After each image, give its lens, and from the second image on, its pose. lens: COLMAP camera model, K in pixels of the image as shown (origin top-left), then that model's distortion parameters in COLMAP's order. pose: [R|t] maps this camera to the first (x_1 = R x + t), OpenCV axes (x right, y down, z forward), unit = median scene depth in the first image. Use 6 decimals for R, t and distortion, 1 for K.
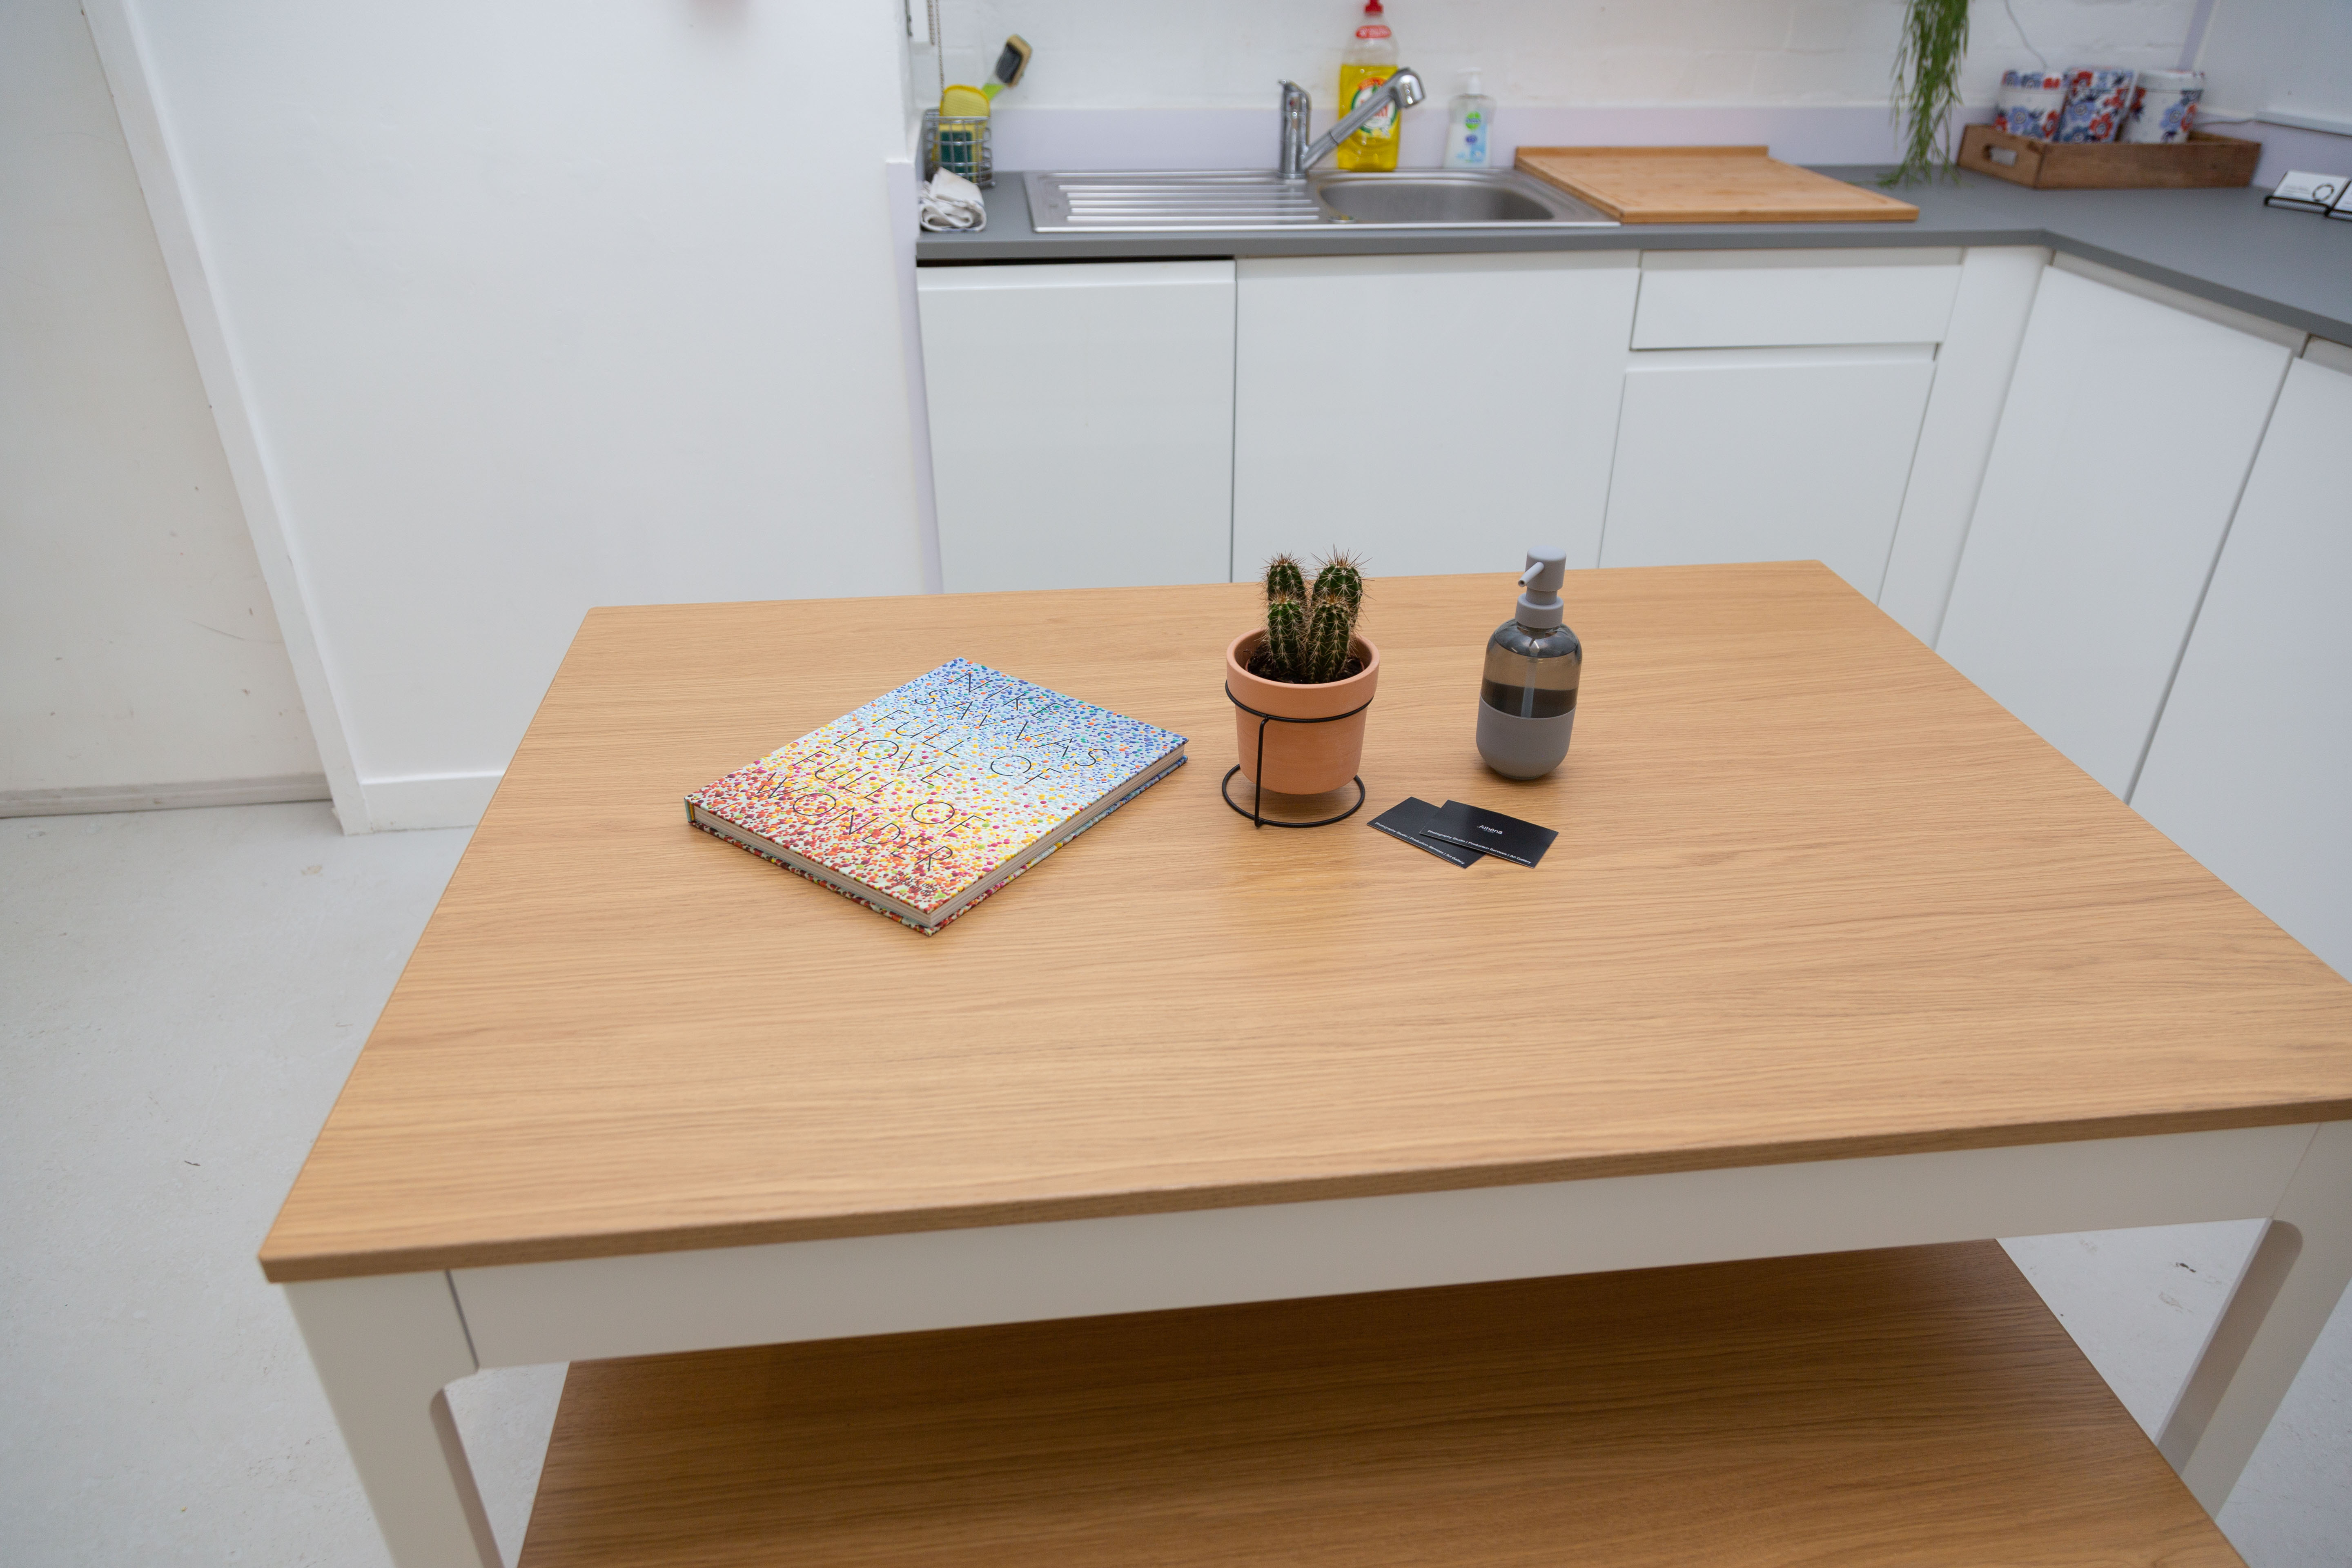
lens RADIAL K [[1581.9, 0, 1176.4], [0, 1581.9, 777.1], [0, 0, 1]] dist [0.003572, 0.005688]
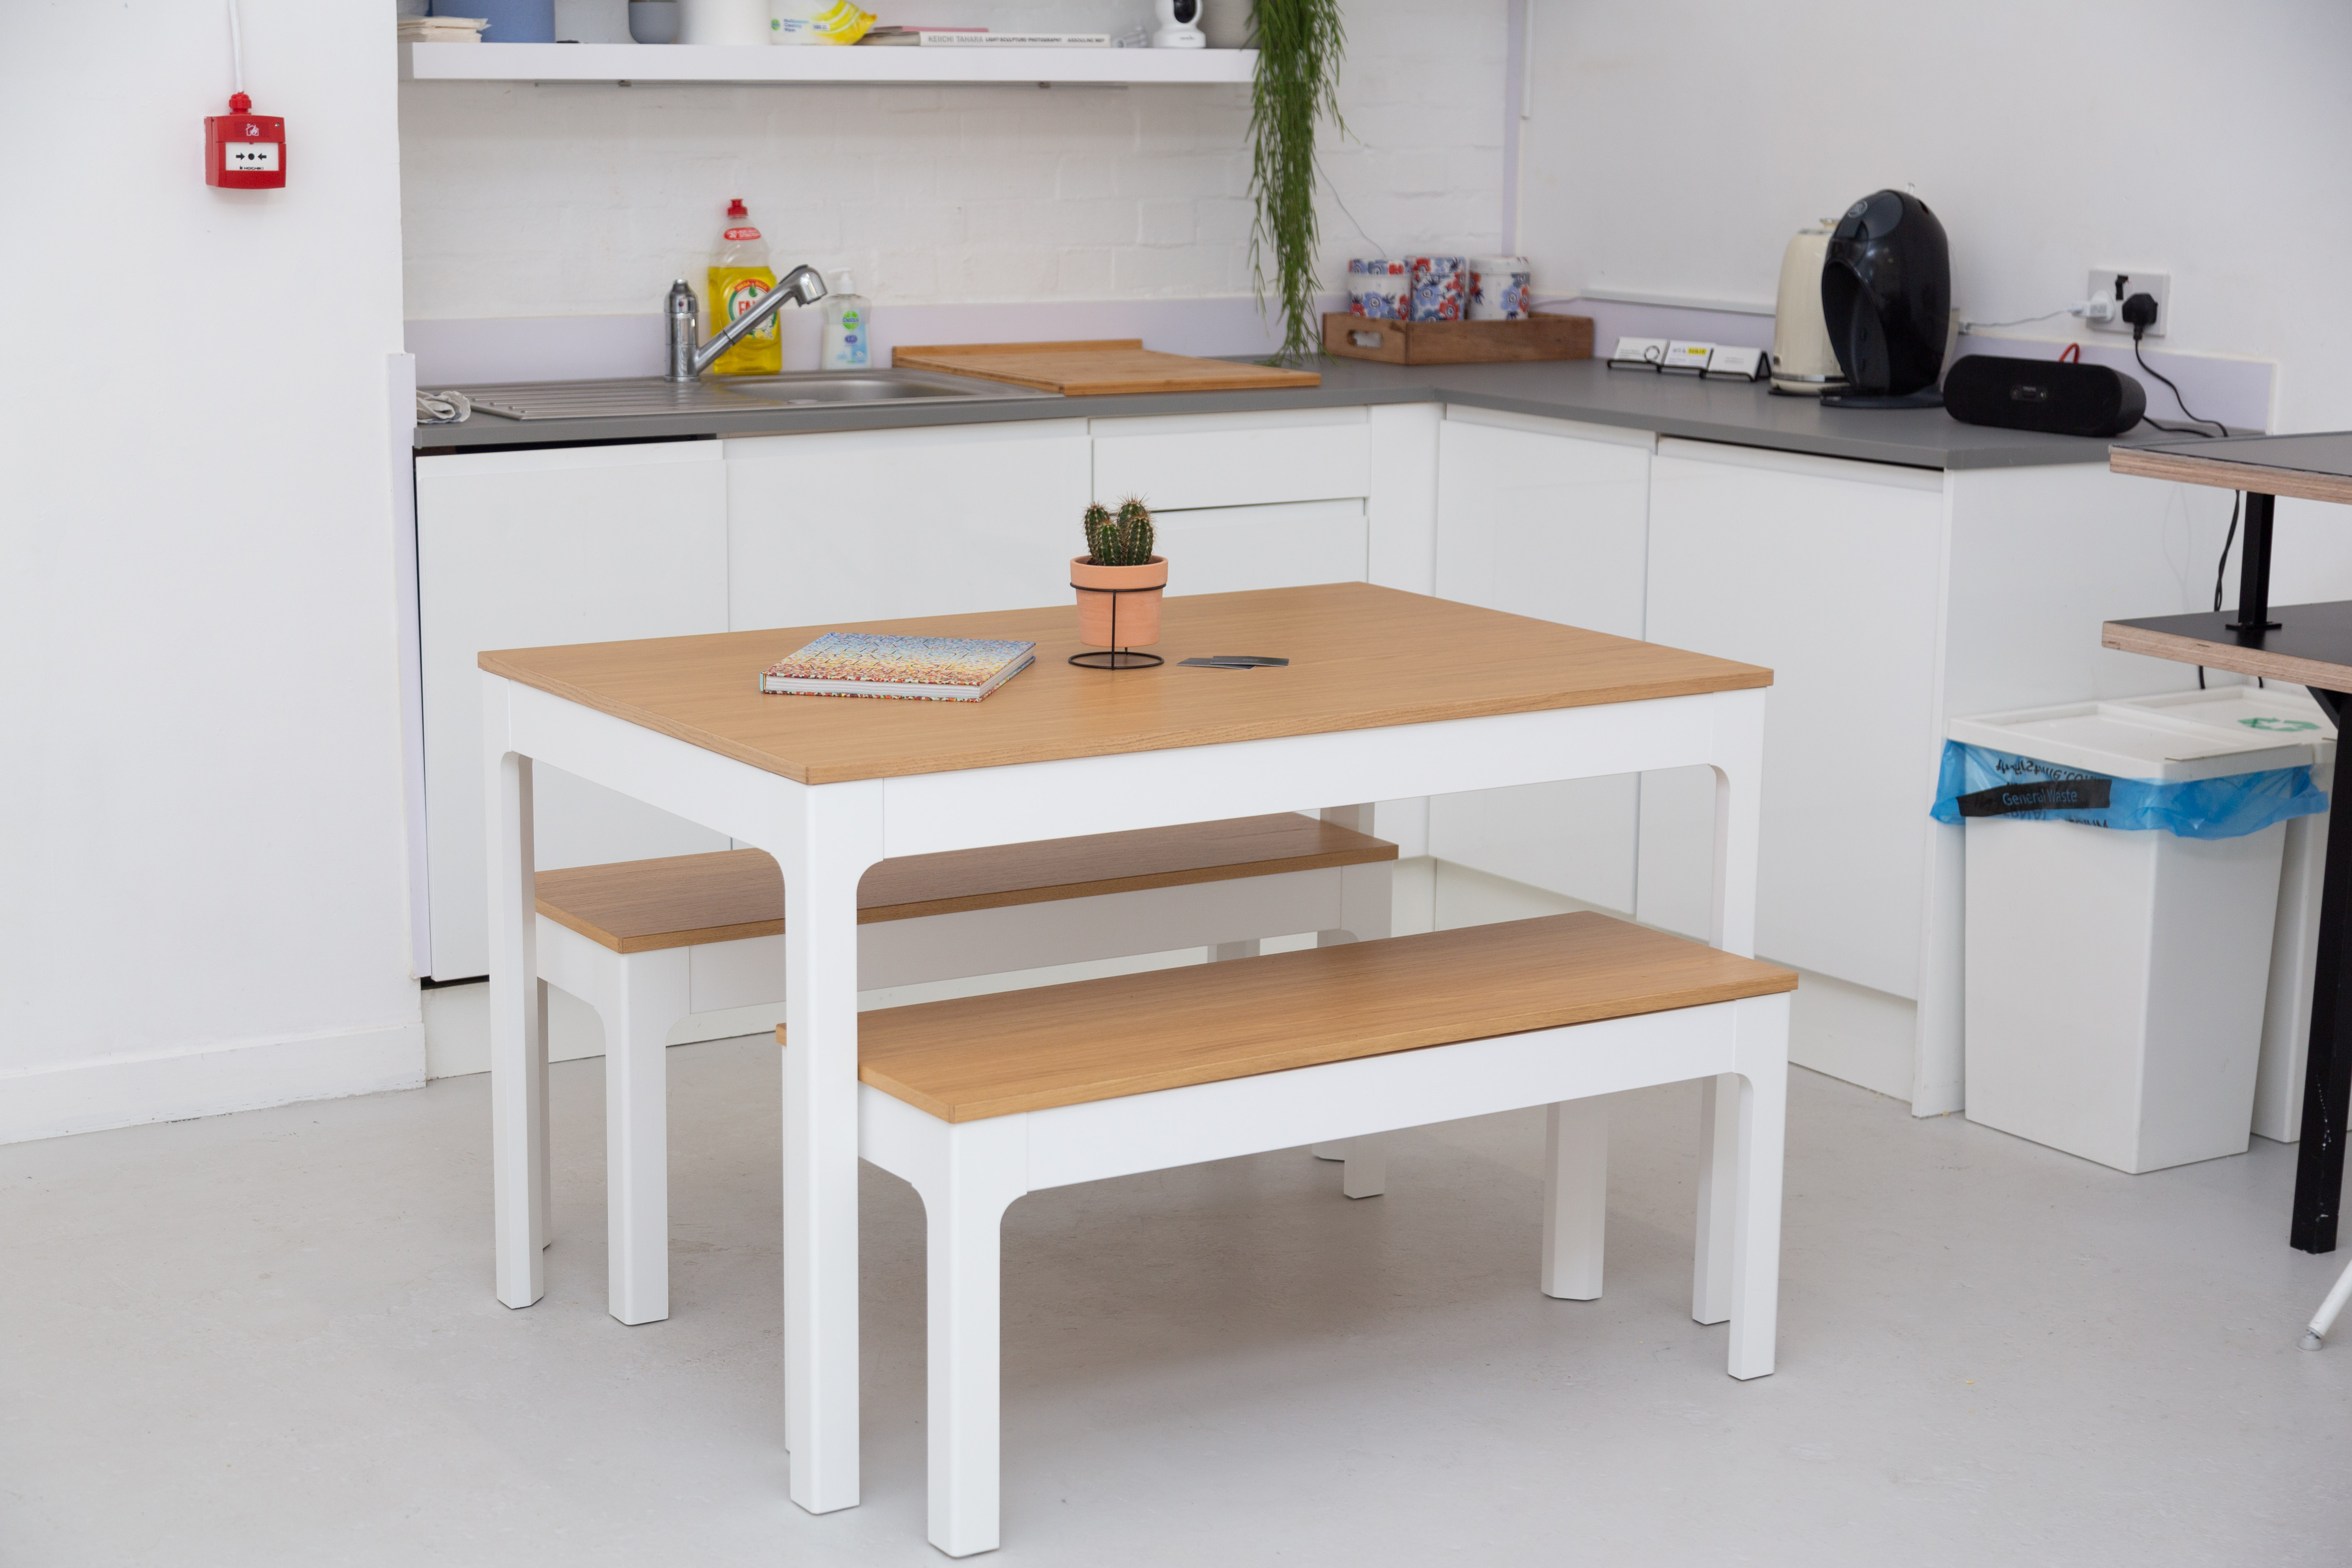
lens RADIAL K [[3869.0, 0, 1175.2], [0, 3869.0, 786.3], [0, 0, 1]] dist [-0.043889, 0.000000]
pose [[0.900972, -0.081522, 0.426150, -0.609291], [0.211294, 0.940293, -0.266843, 0.467484], [-0.378952, 0.330460, 0.864402, -0.898940]]
